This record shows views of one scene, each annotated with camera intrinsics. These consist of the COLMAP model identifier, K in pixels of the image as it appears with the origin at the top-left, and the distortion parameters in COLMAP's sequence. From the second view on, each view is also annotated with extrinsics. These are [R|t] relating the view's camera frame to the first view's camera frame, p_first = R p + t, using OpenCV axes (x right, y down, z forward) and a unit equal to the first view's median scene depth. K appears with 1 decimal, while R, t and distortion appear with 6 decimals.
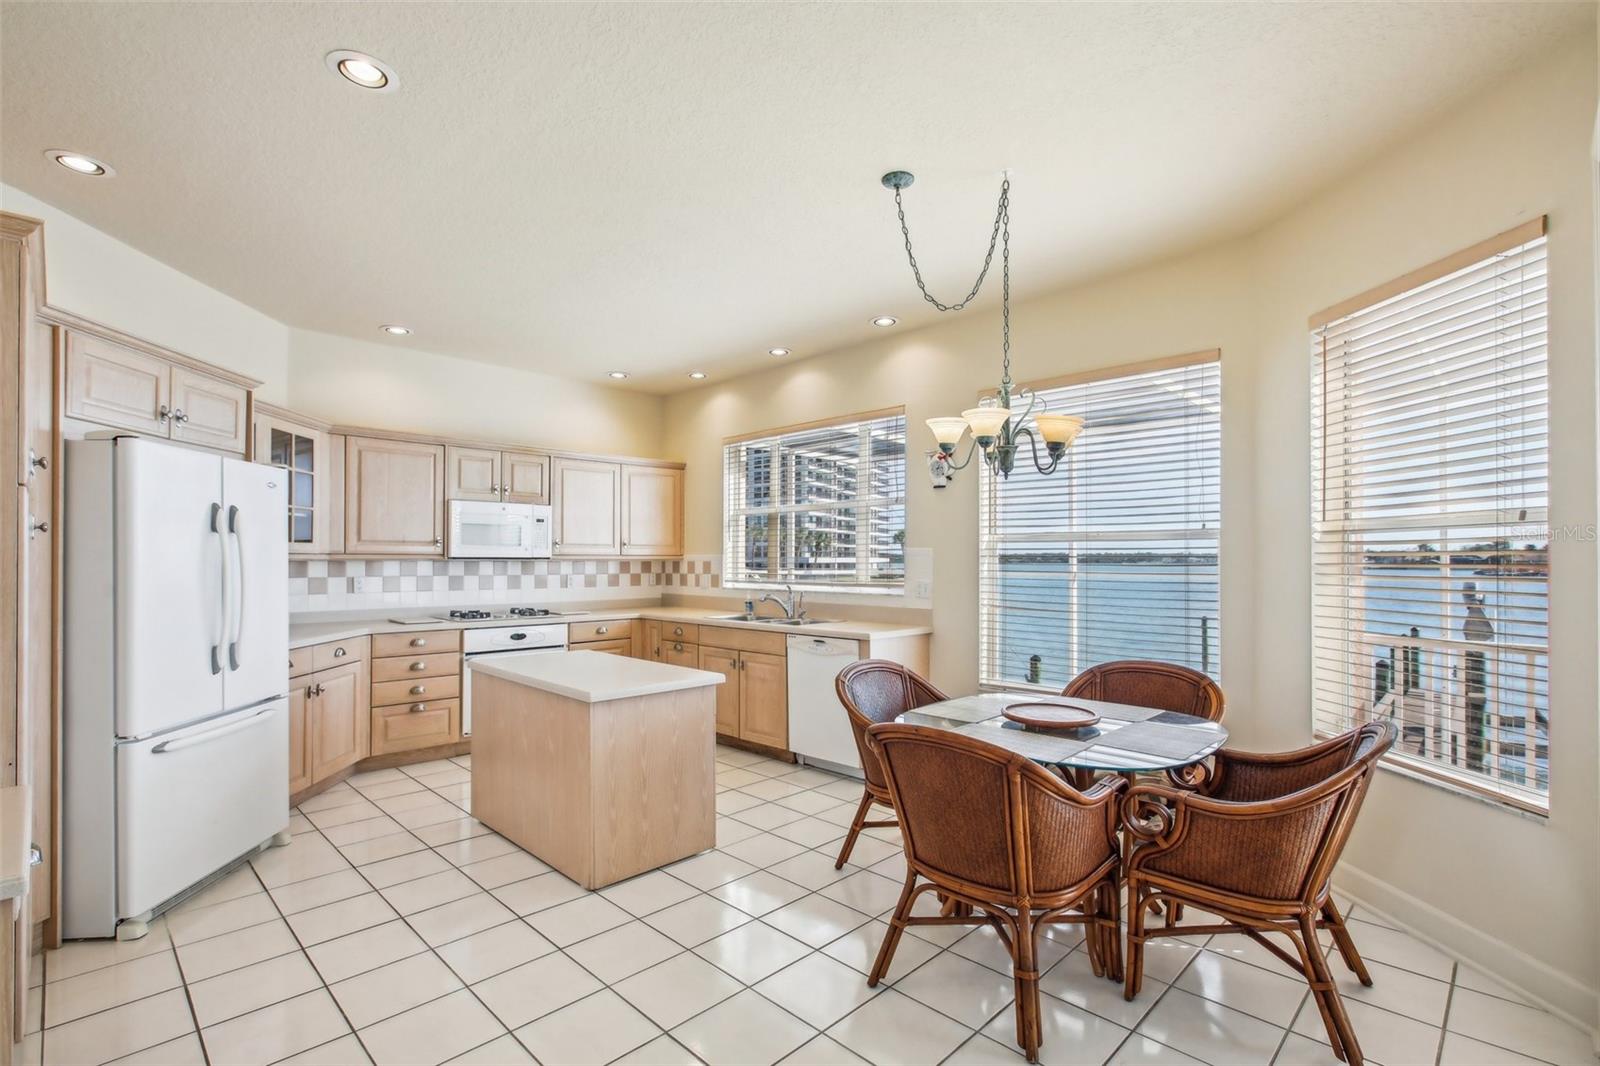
lens RADIAL K [[734.5, 0, 792.6], [0, 734.5, 557.3], [0, 0, 1]] dist [-0.012725, 0.006544]
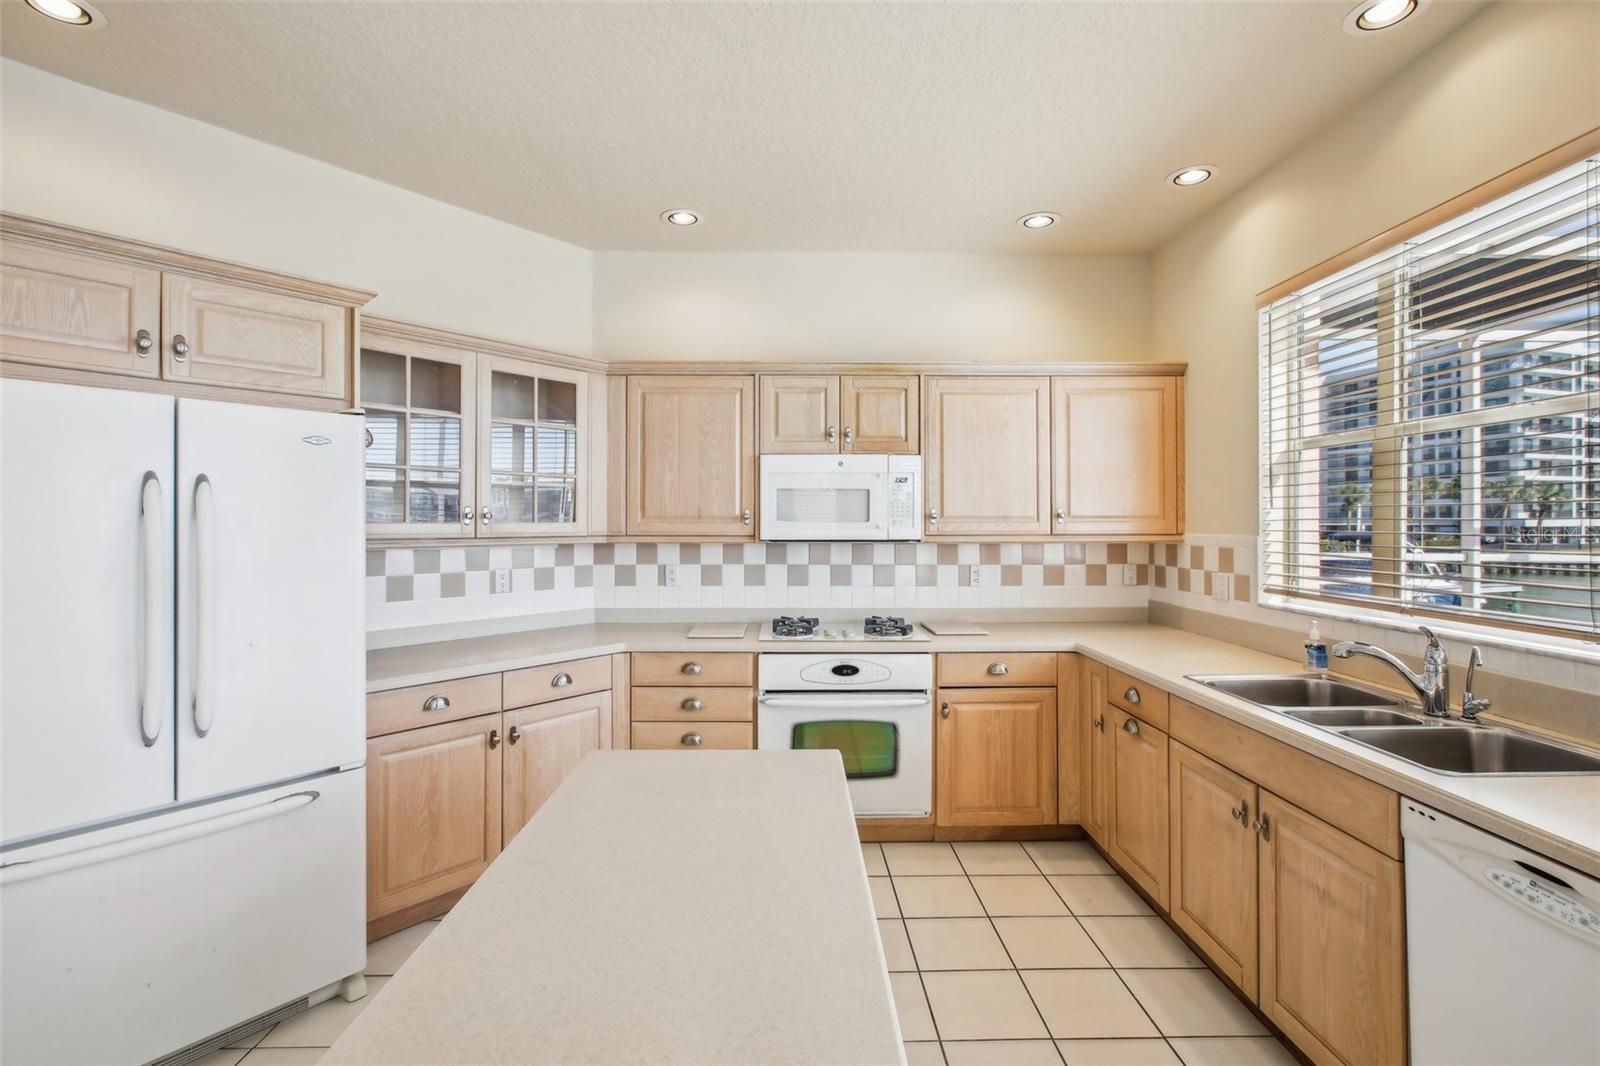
lens RADIAL K [[734.5, 0, 794.1], [0, 734.5, 519.8], [0, 0, 1]] dist [-0.012725, 0.006544]
pose [[0.721659, -0.004300, -0.692236, 0.019928], [0.003908, 0.999990, -0.002138, -0.015993], [0.692238, -0.001162, 0.721668, 0.503309]]
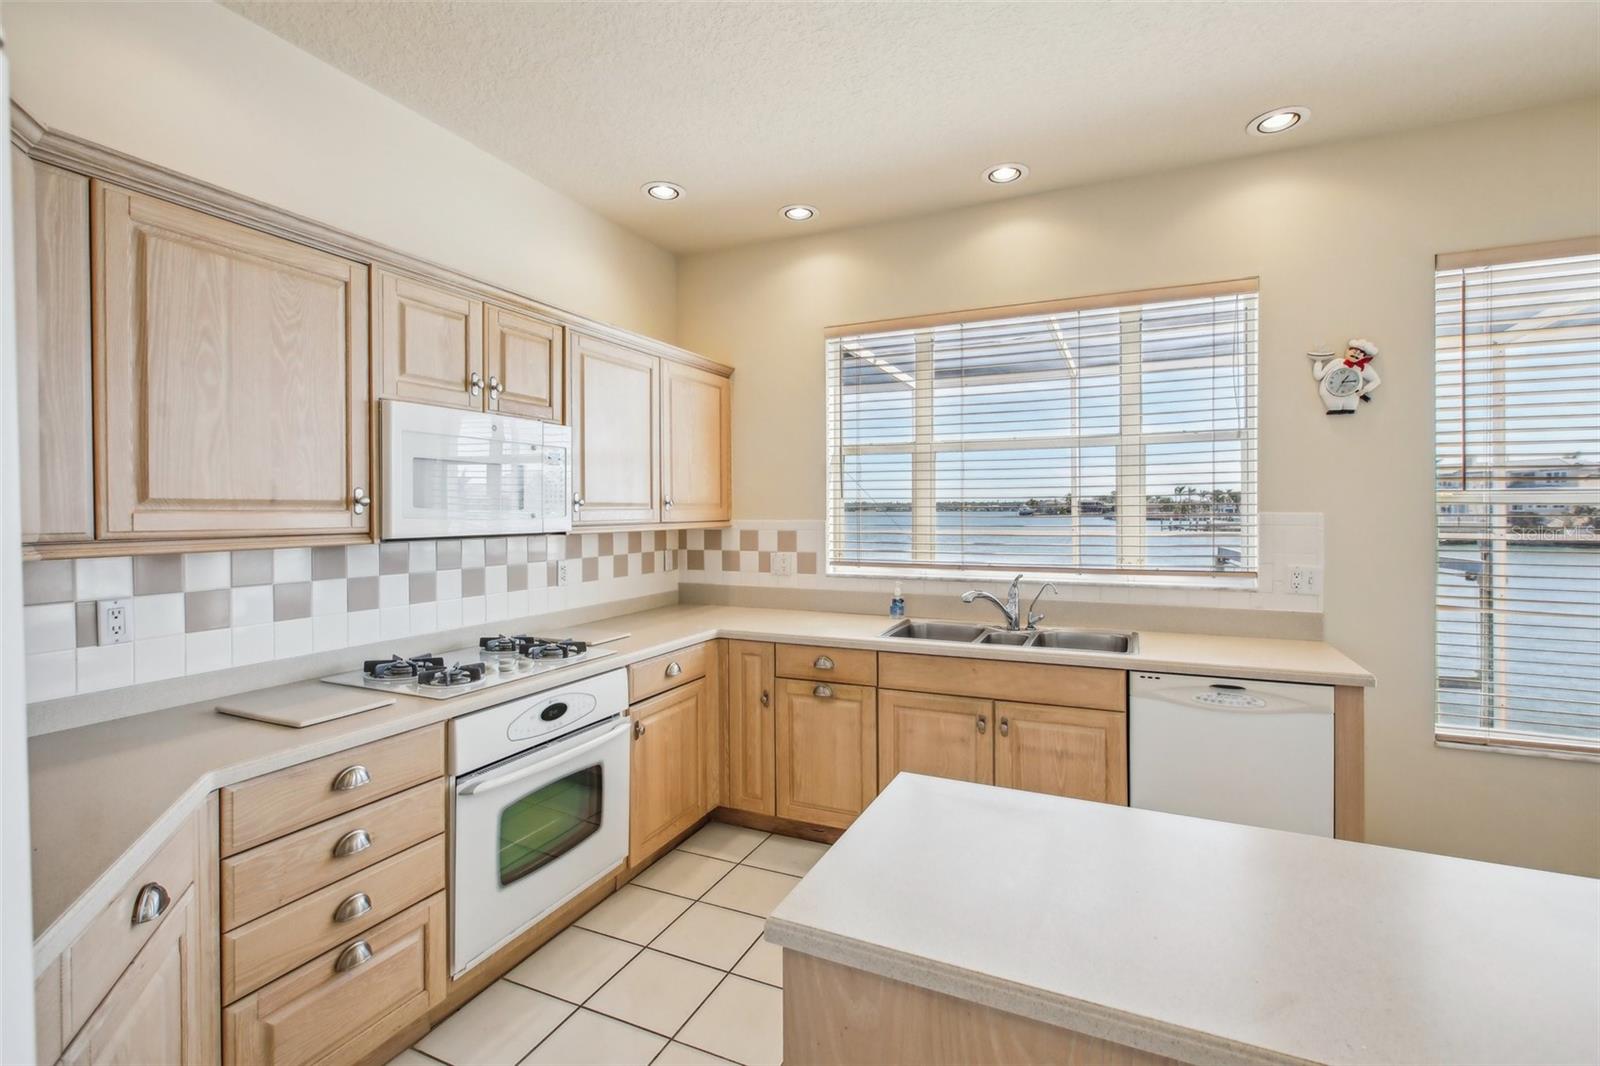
lens RADIAL K [[734.5, 0, 797.0], [0, 734.5, 518.0], [0, 0, 1]] dist [-0.012725, 0.006544]
pose [[0.936064, -0.009076, 0.351713, -0.374006], [0.004009, 0.999877, 0.015132, -0.016296], [-0.351807, -0.012755, 0.935986, 0.504420]]
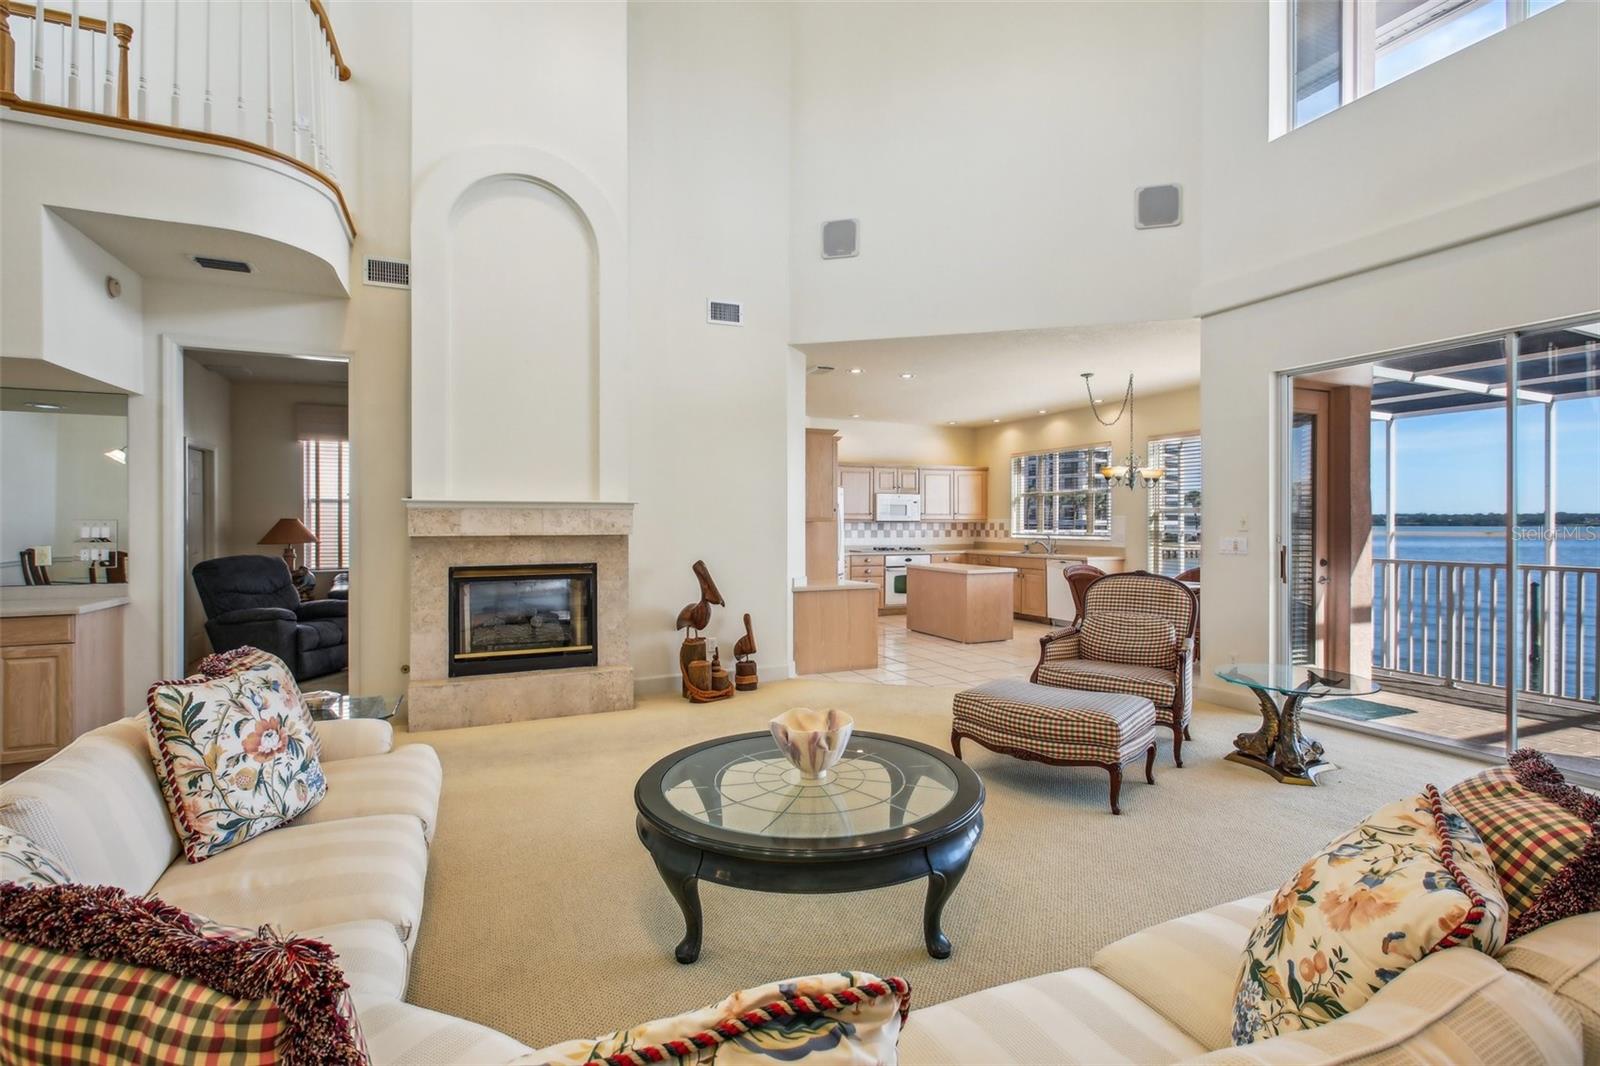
lens RADIAL K [[734.5, 0, 806.8], [0, 734.5, 524.0], [0, 0, 1]] dist [-0.012725, 0.006544]
pose [[0.941001, -0.000967, -0.338402, 0.047538], [0.002813, 0.999984, 0.004965, -0.002490], [0.338391, -0.005624, 0.940989, -0.964564]]
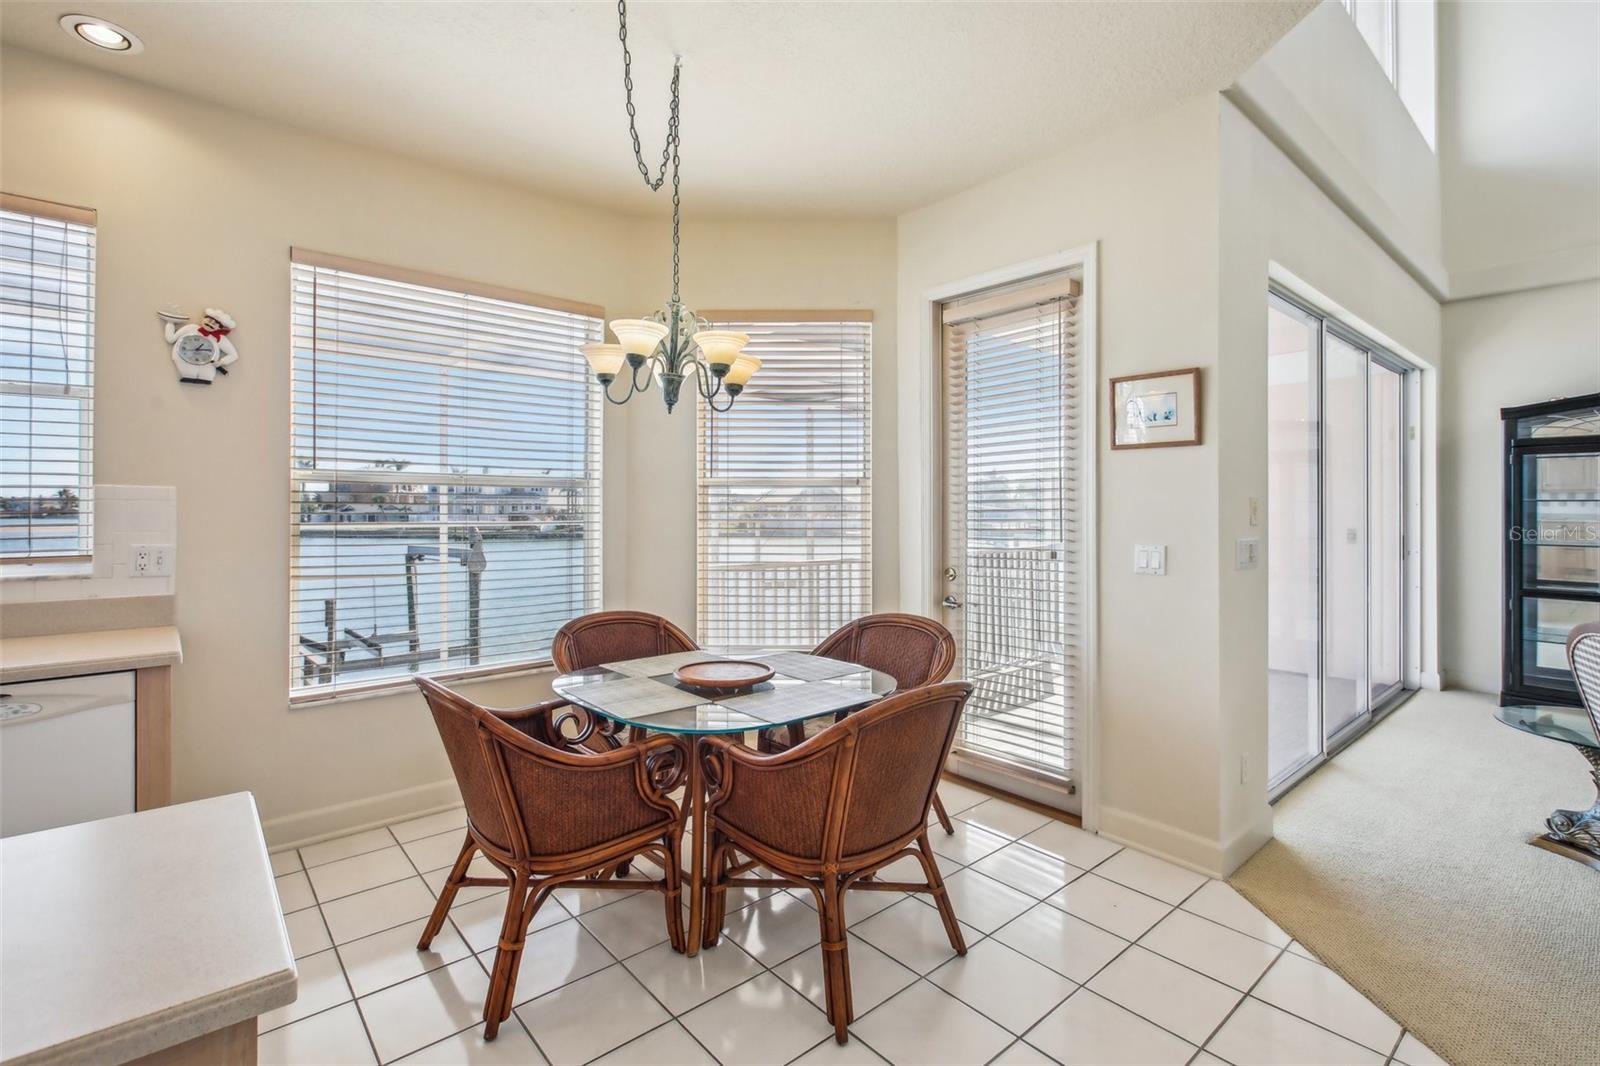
lens RADIAL K [[734.5, 0, 785.3], [0, 734.5, 505.5], [0, 0, 1]] dist [-0.012725, 0.006544]
pose [[0.071404, 0.003925, 0.997440, -0.292782], [-0.004266, 0.999984, -0.003630, 0.002030], [-0.997438, -0.003996, 0.071419, 0.422309]]
